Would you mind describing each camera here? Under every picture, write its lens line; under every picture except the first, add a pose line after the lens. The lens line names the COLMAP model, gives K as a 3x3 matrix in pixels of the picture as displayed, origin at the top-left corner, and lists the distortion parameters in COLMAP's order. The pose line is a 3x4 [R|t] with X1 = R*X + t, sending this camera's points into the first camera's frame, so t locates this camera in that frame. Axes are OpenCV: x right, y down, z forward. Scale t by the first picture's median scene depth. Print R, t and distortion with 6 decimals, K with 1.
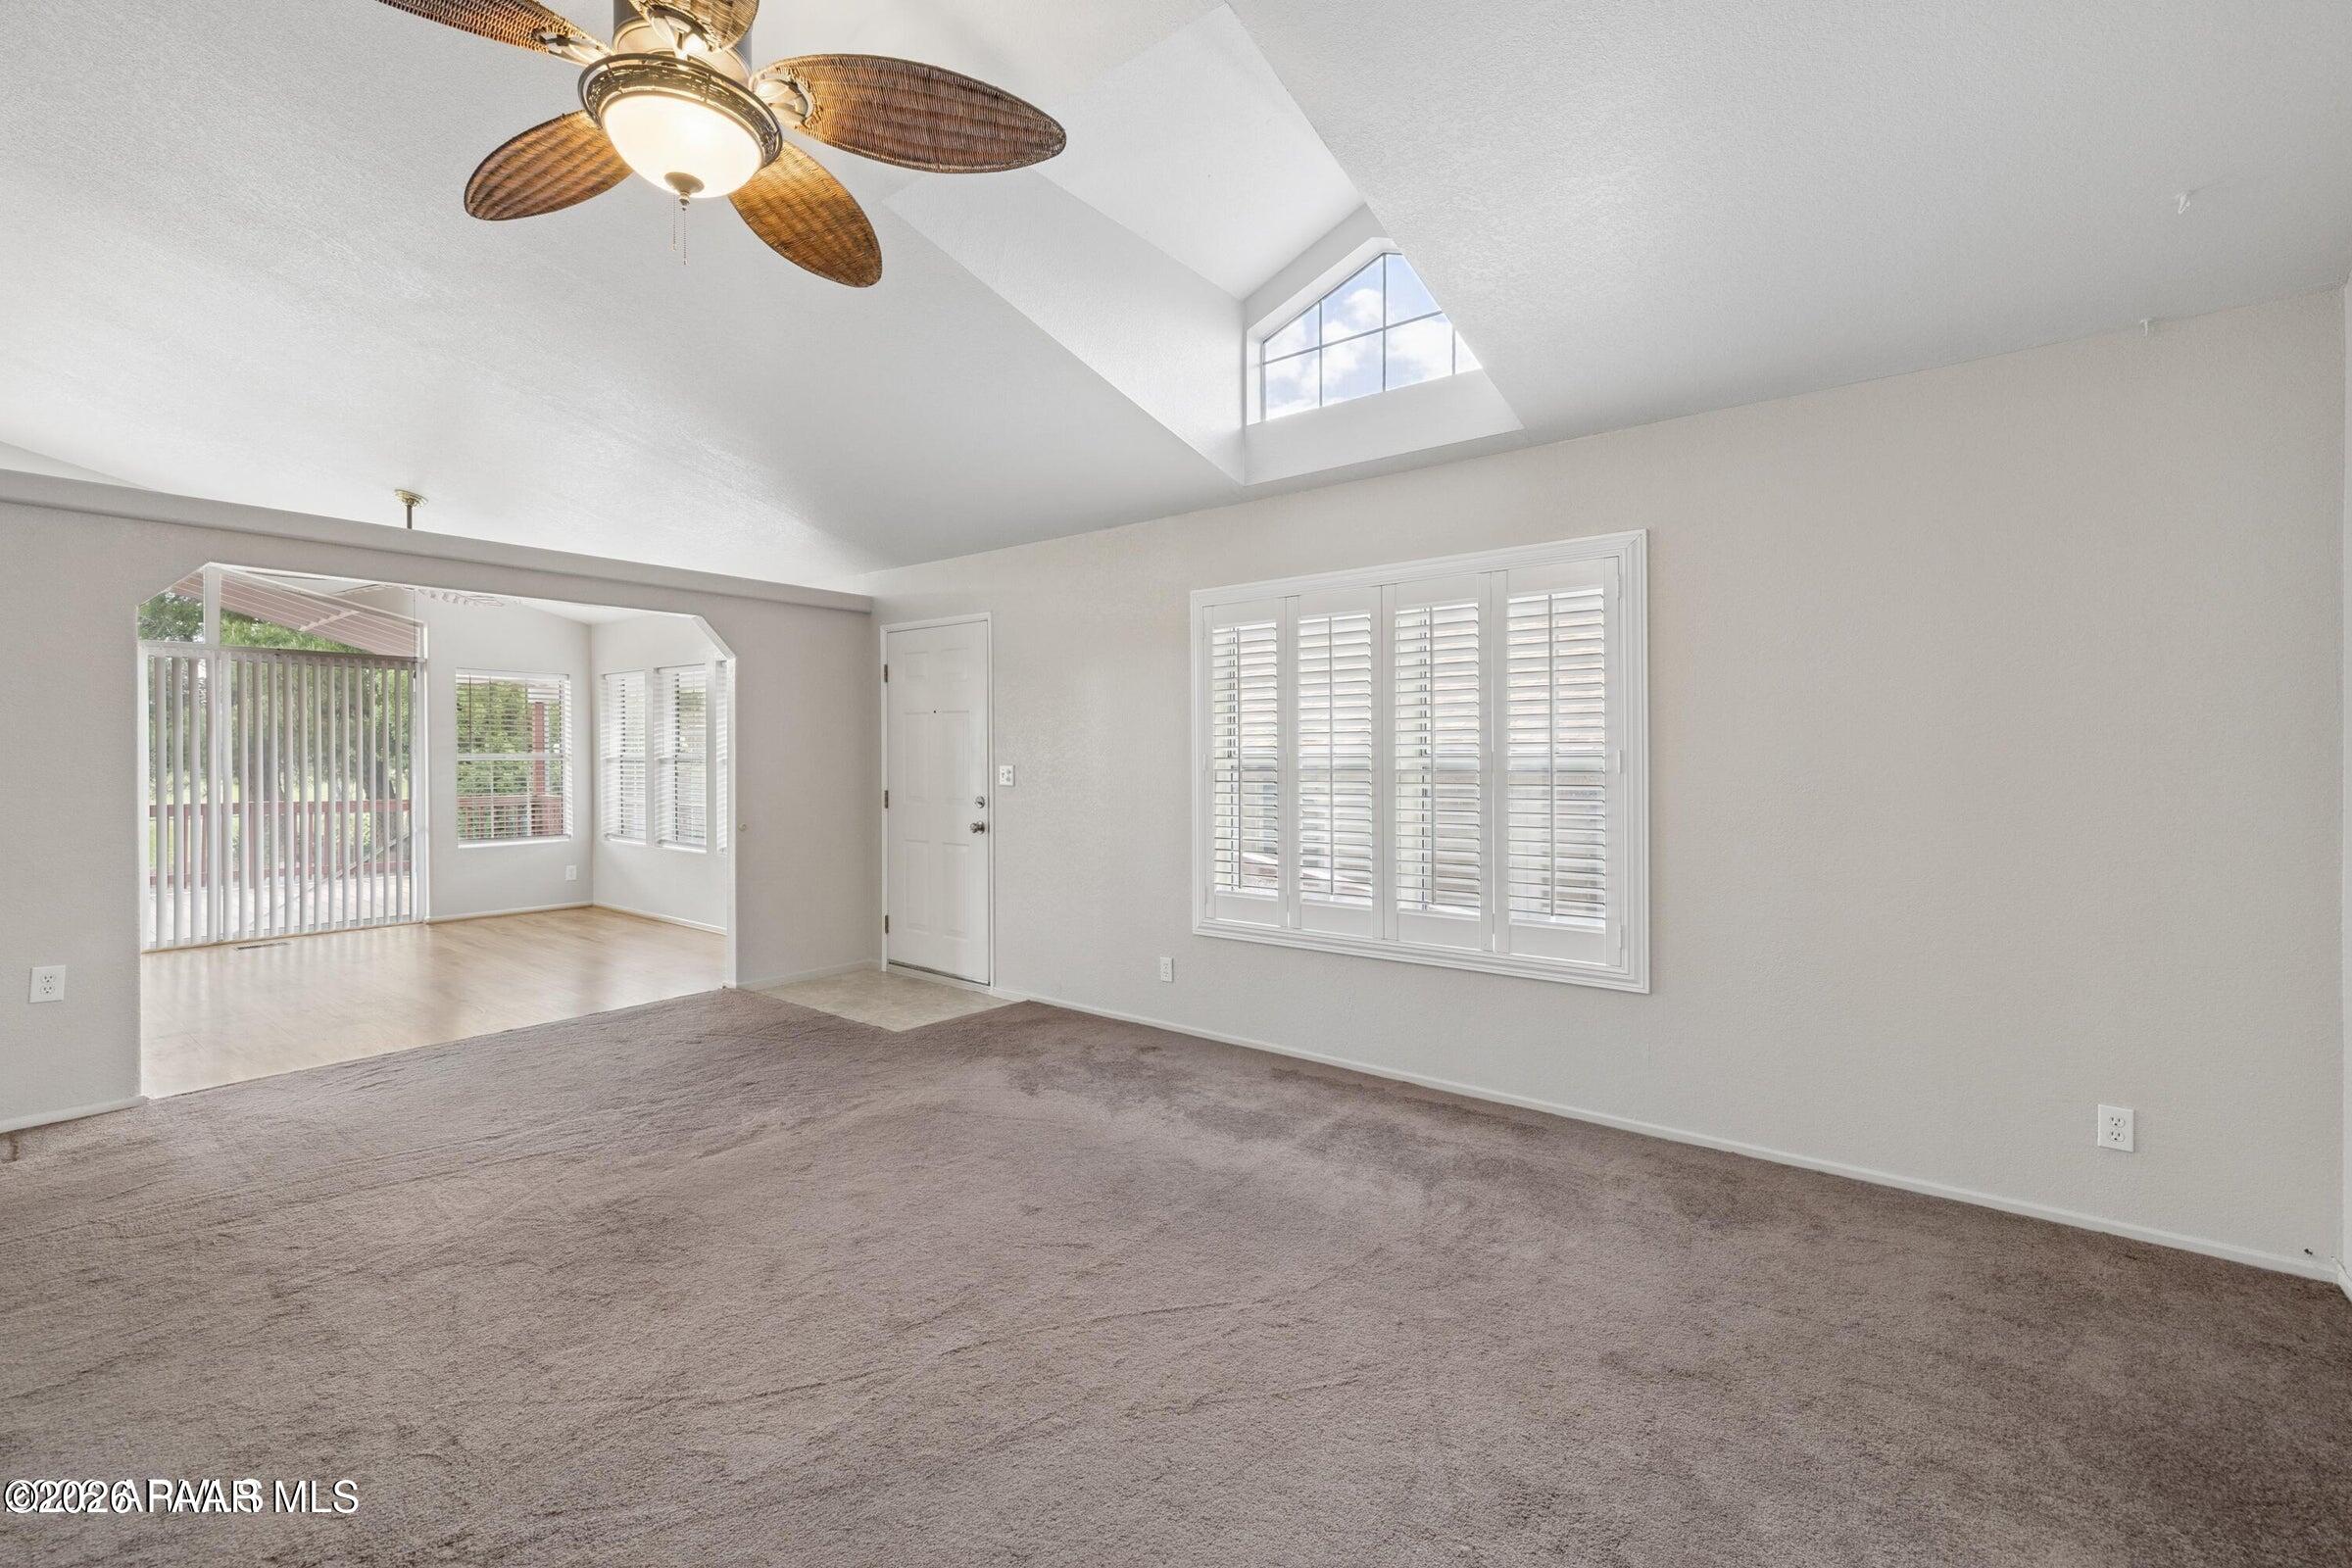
lens RADIAL K [[994.5, 0, 1174.4], [0, 994.5, 760.3], [0, 0, 1]] dist [-0.000055, 0.000129]
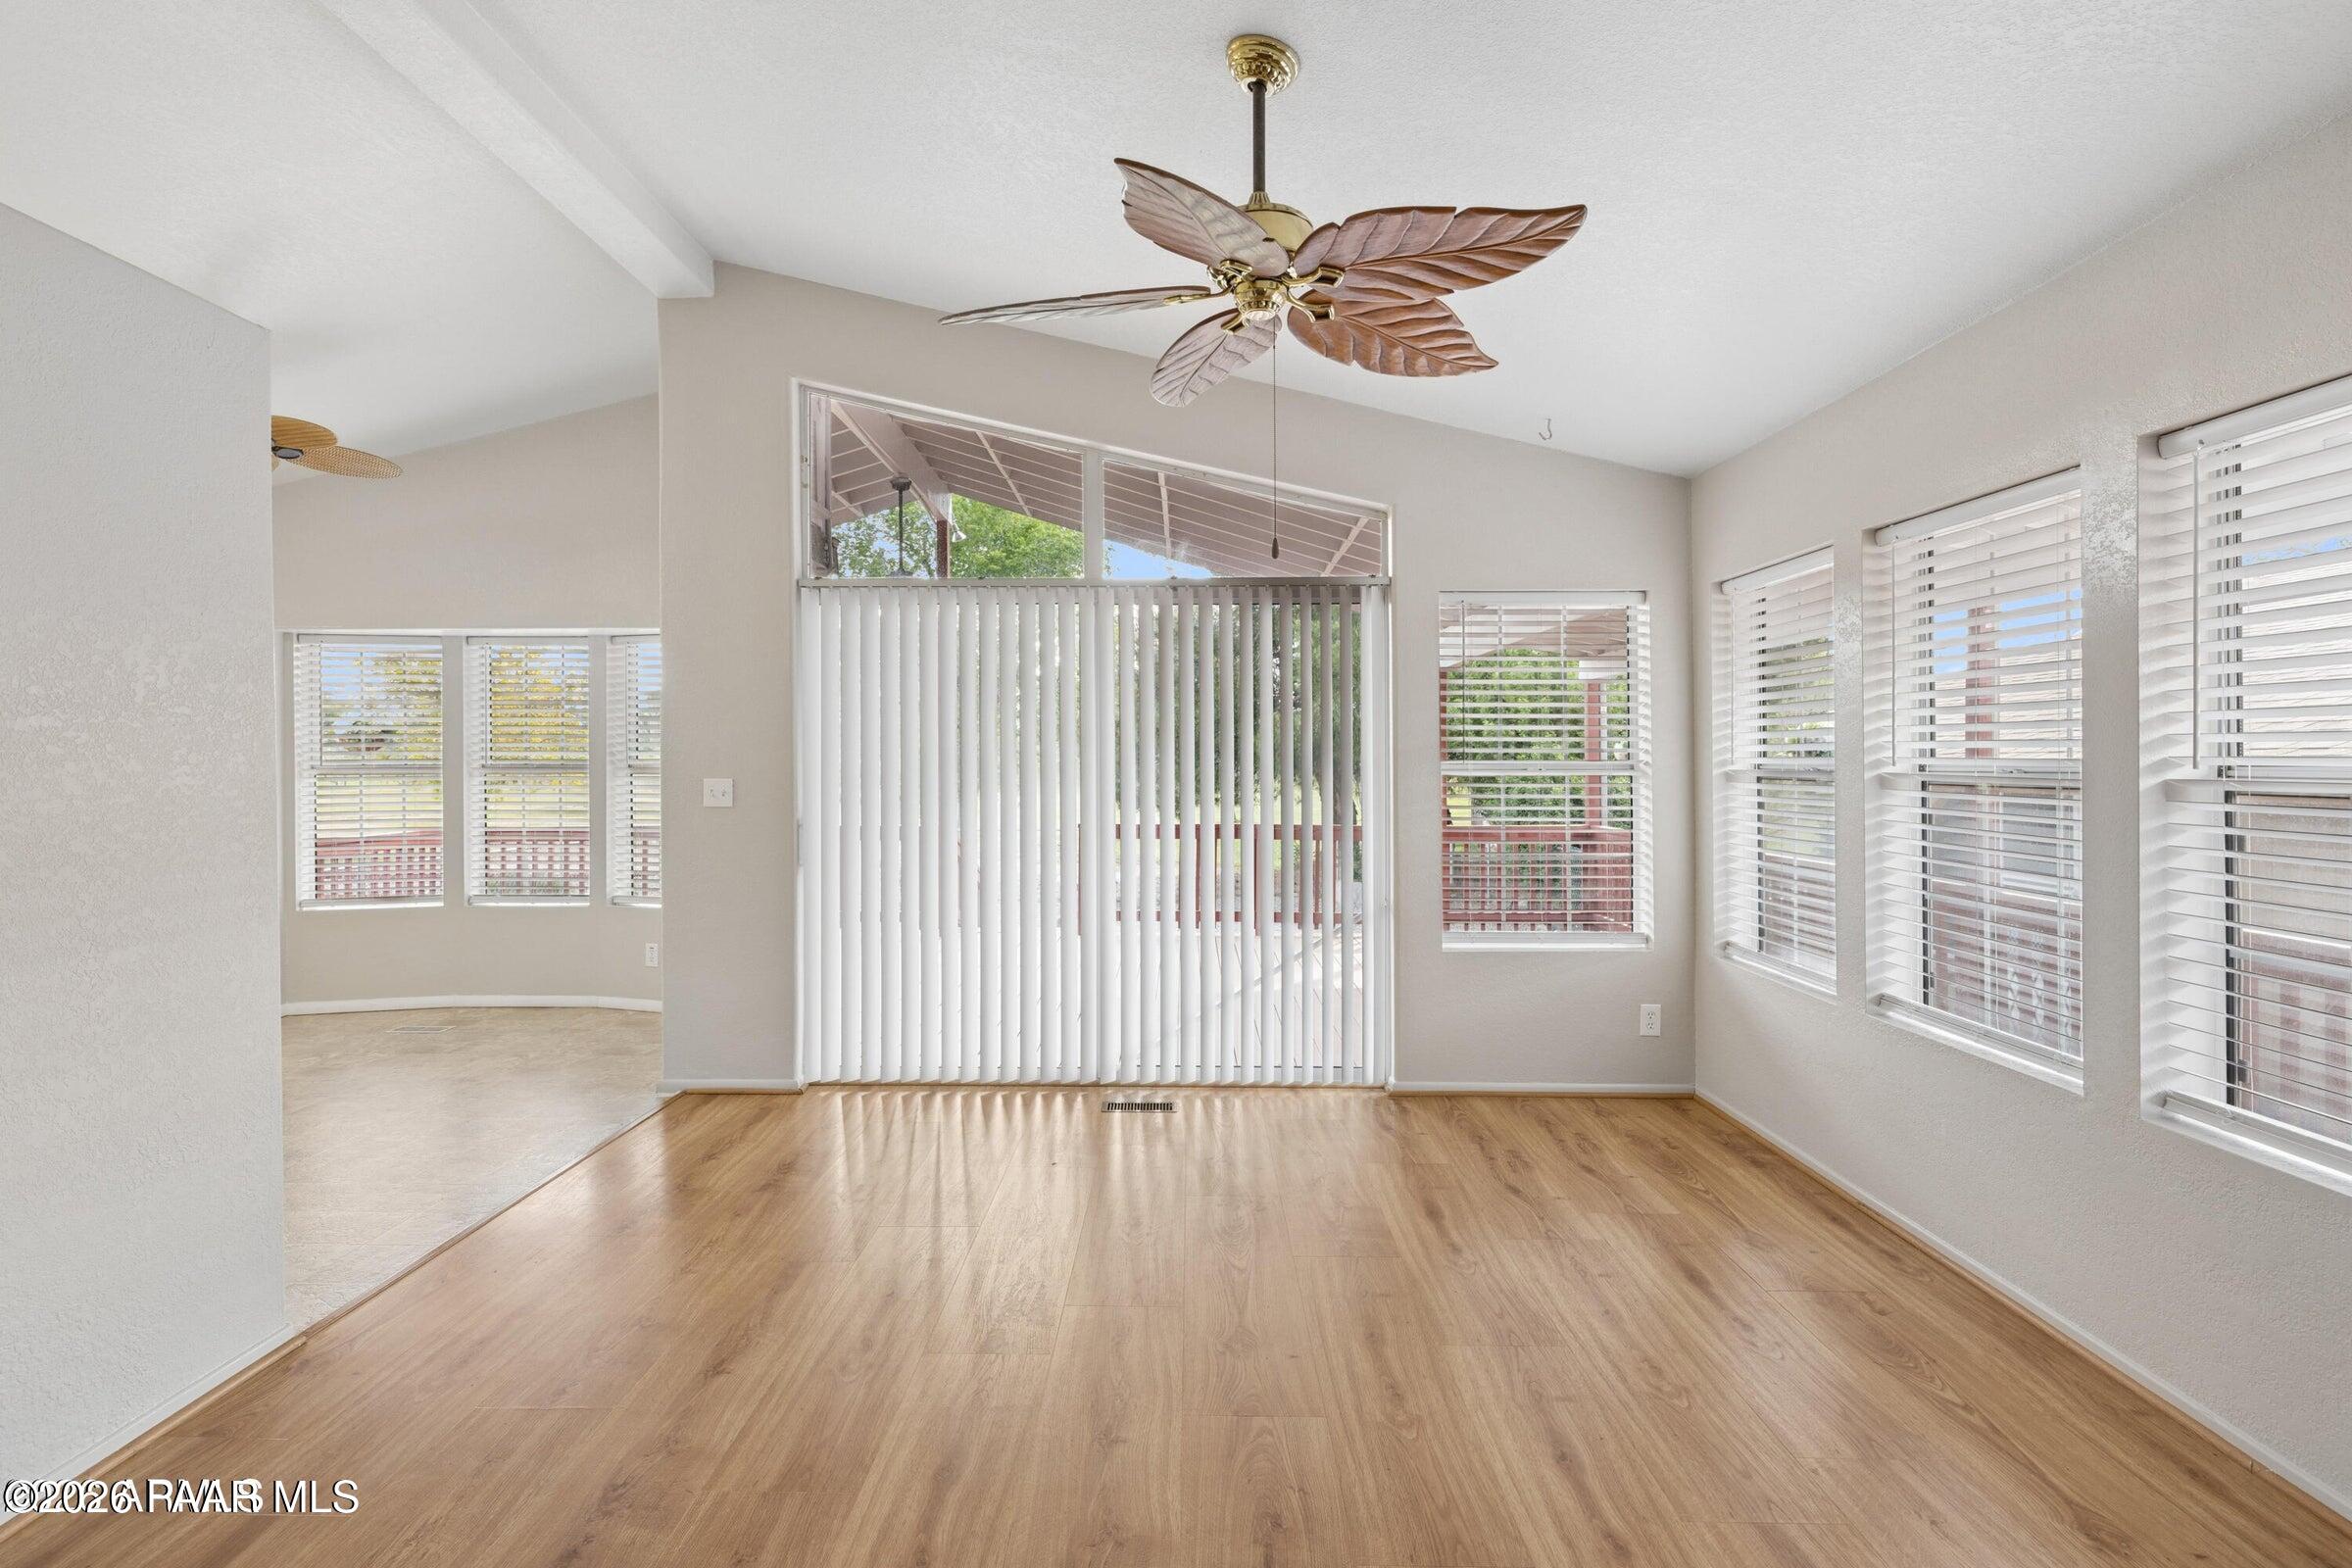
lens RADIAL K [[1155.2, 0, 1170.8], [0, 1155.2, 764.5], [0, 0, 1]] dist [0.000976, 0.001890]
pose [[0.600819, 0.001843, -0.799383, -0.591152], [-0.004497, 0.999989, -0.001075, -0.006652], [0.799373, 0.004240, 0.600821, 0.947285]]
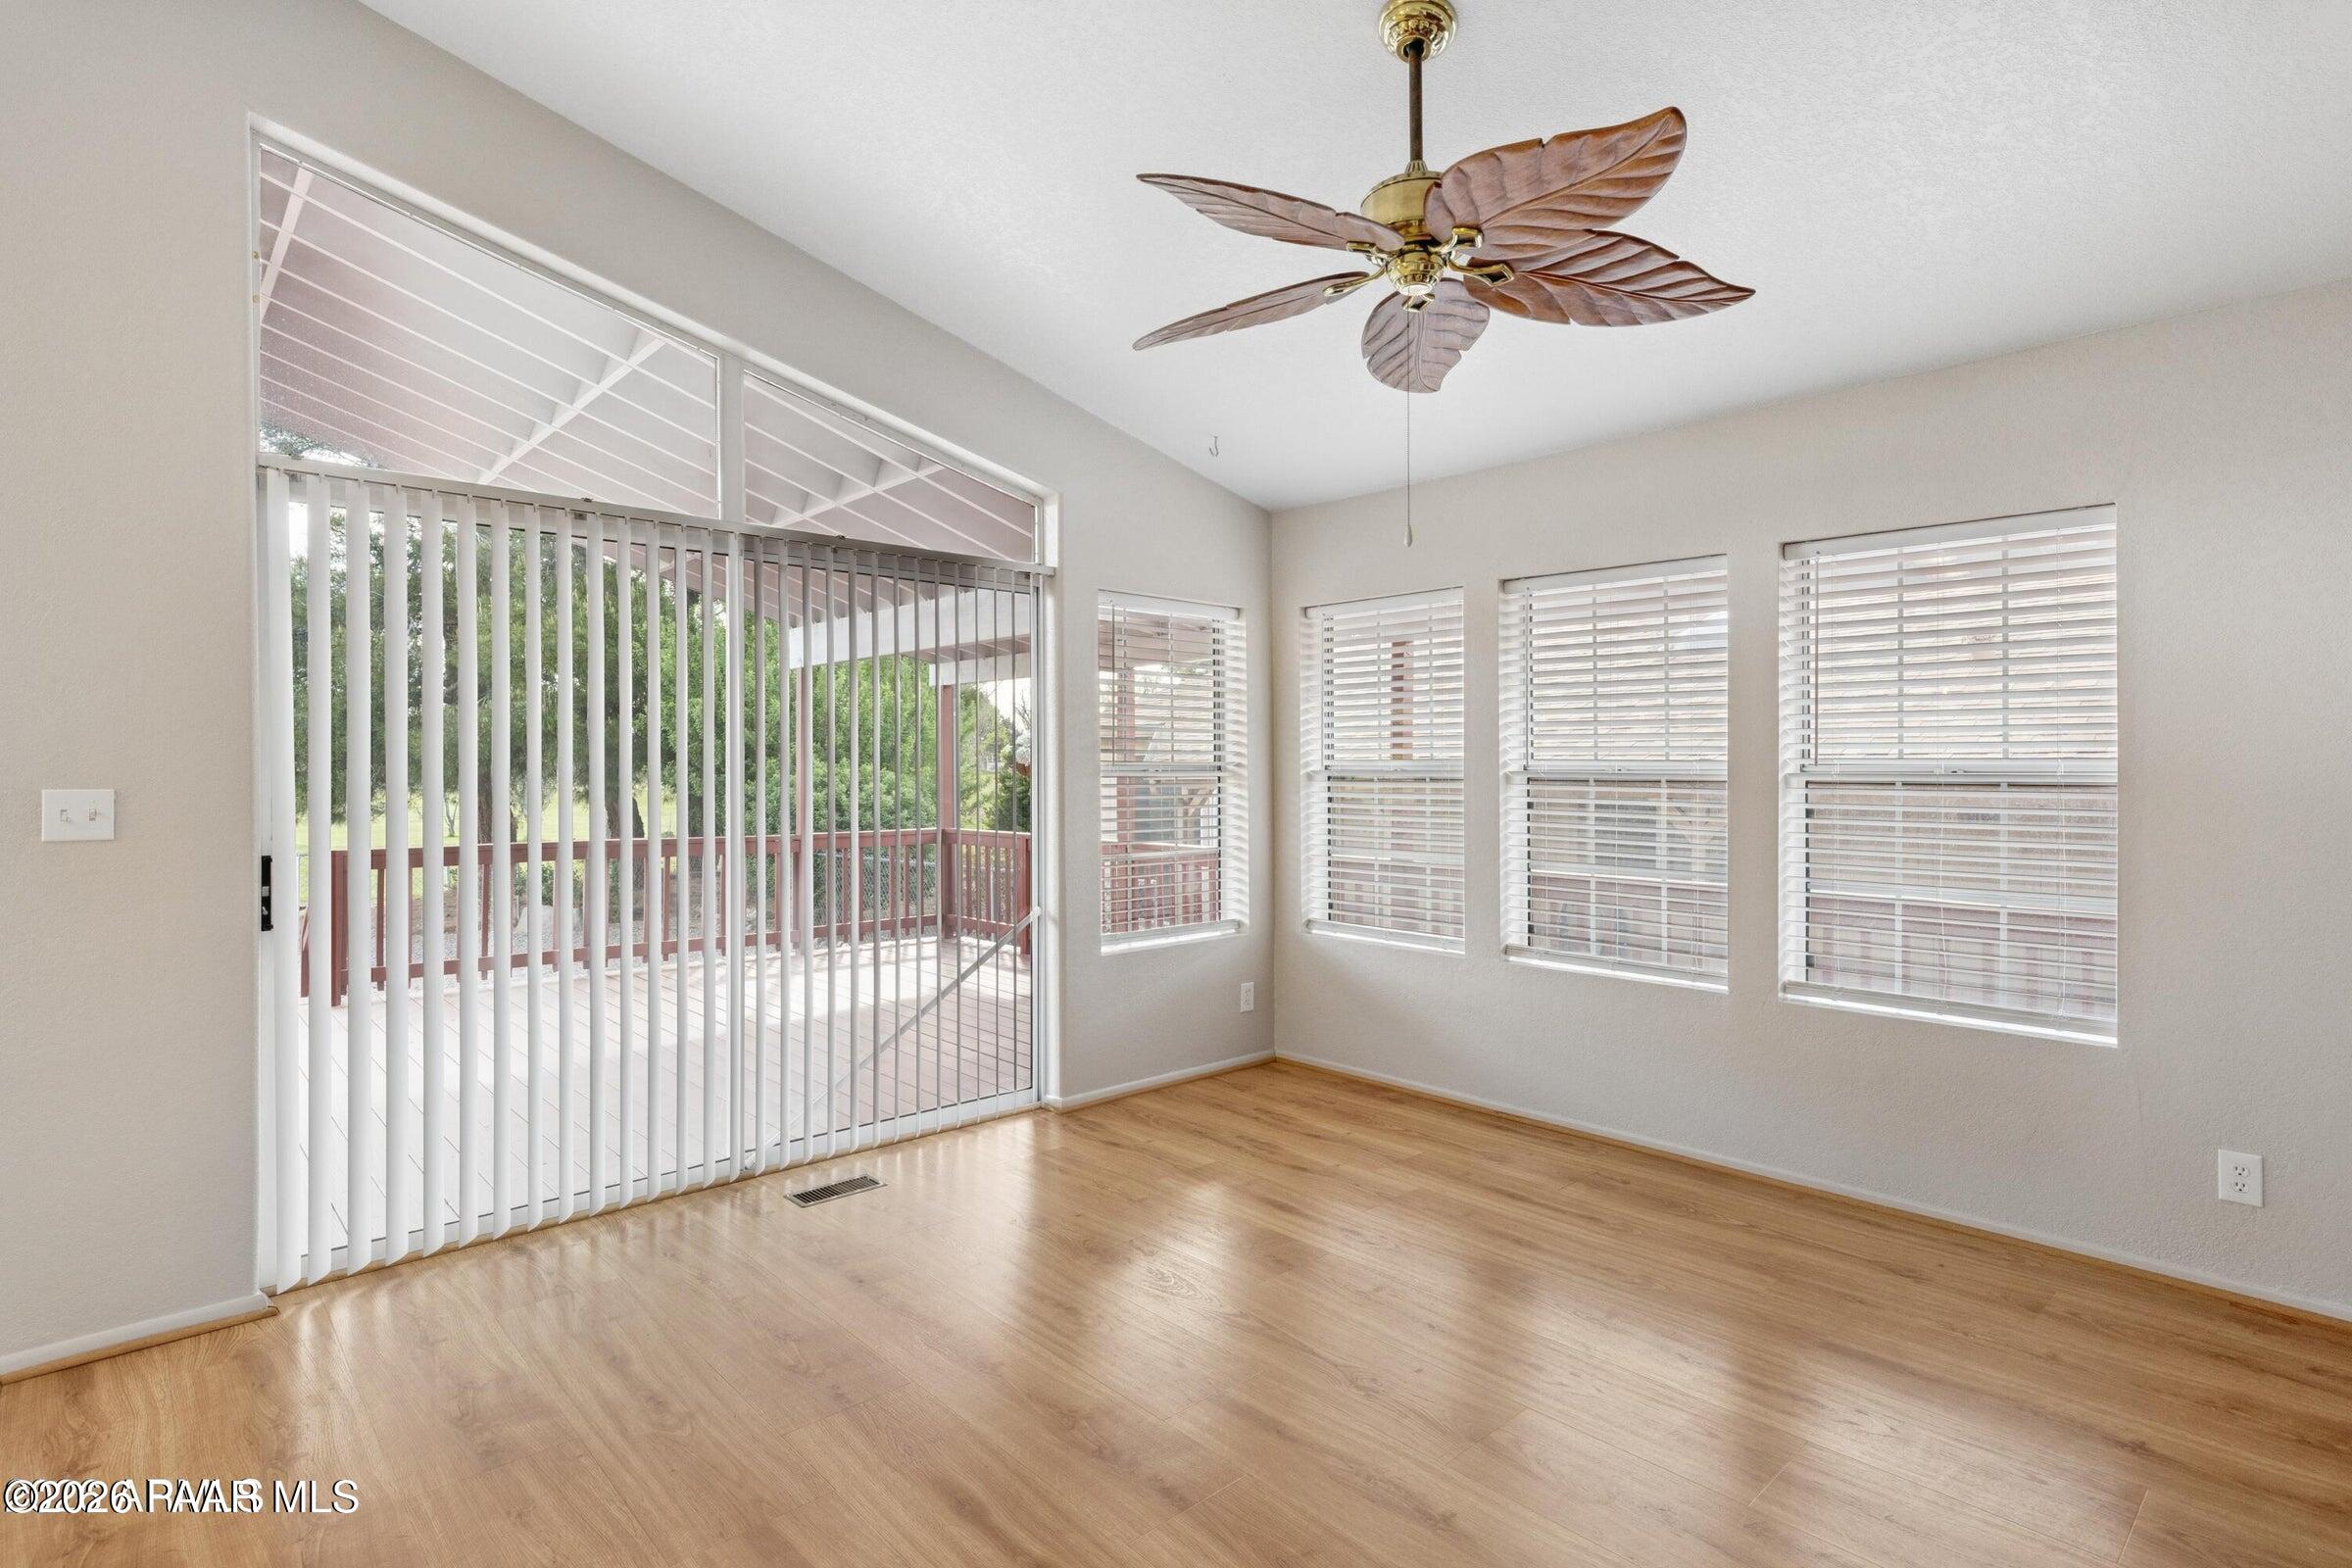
lens RADIAL K [[1155.2, 0, 1165.3], [0, 1155.2, 774.8], [0, 0, 1]] dist [0.000976, 0.001890]
pose [[0.987368, -0.000563, -0.158441, -1.046530], [0.000884, 0.999998, 0.001959, -0.003526], [0.158439, -0.002075, 0.987367, 0.773099]]
